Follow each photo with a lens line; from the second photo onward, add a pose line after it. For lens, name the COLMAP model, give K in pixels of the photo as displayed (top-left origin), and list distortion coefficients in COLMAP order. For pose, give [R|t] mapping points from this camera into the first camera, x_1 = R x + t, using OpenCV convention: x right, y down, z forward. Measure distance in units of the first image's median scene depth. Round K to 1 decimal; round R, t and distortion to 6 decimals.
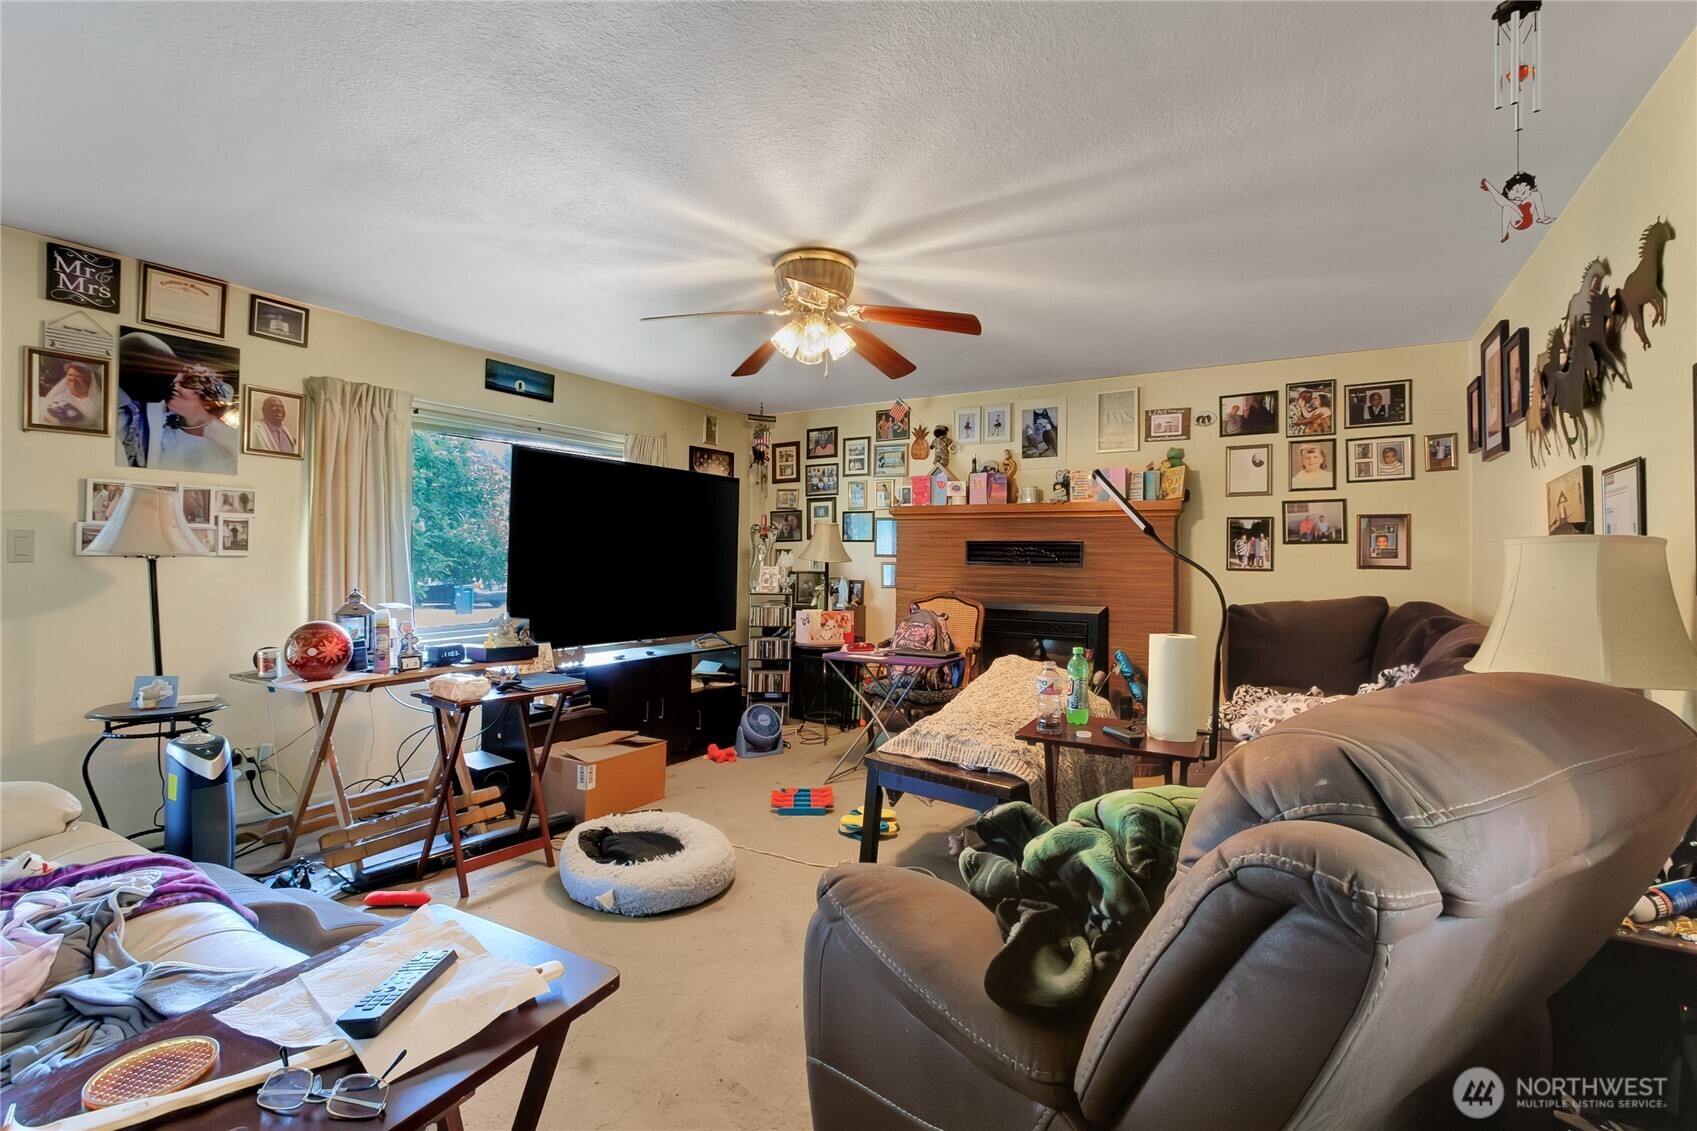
lens RADIAL K [[822.9, 0, 840.8], [0, 822.9, 557.1], [0, 0, 1]] dist [0.019003, -0.000106]
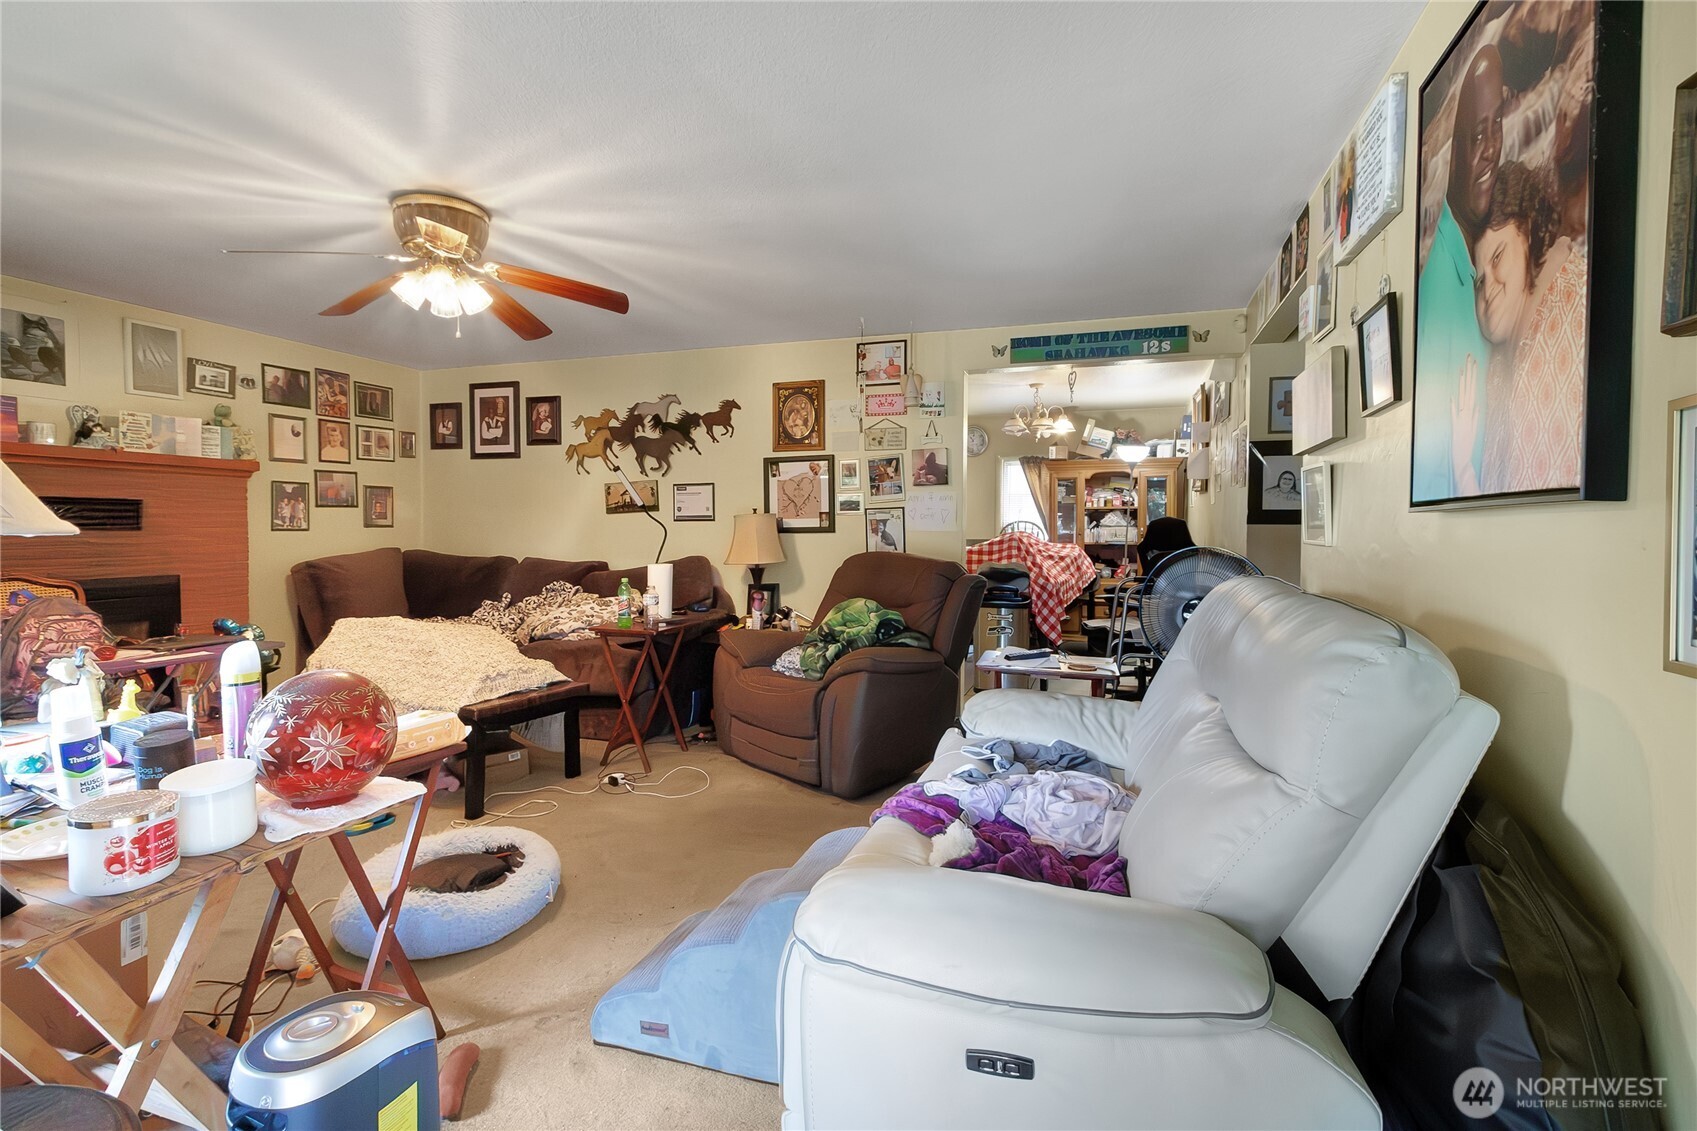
lens RADIAL K [[822.9, 0, 851.9], [0, 822.9, 550.8], [0, 0, 1]] dist [0.019003, -0.000106]
pose [[-0.251112, -0.042214, 0.967037, -0.766830], [-0.005935, 0.999097, 0.042072, -0.007954], [-0.967940, 0.004825, -0.251136, 0.561973]]
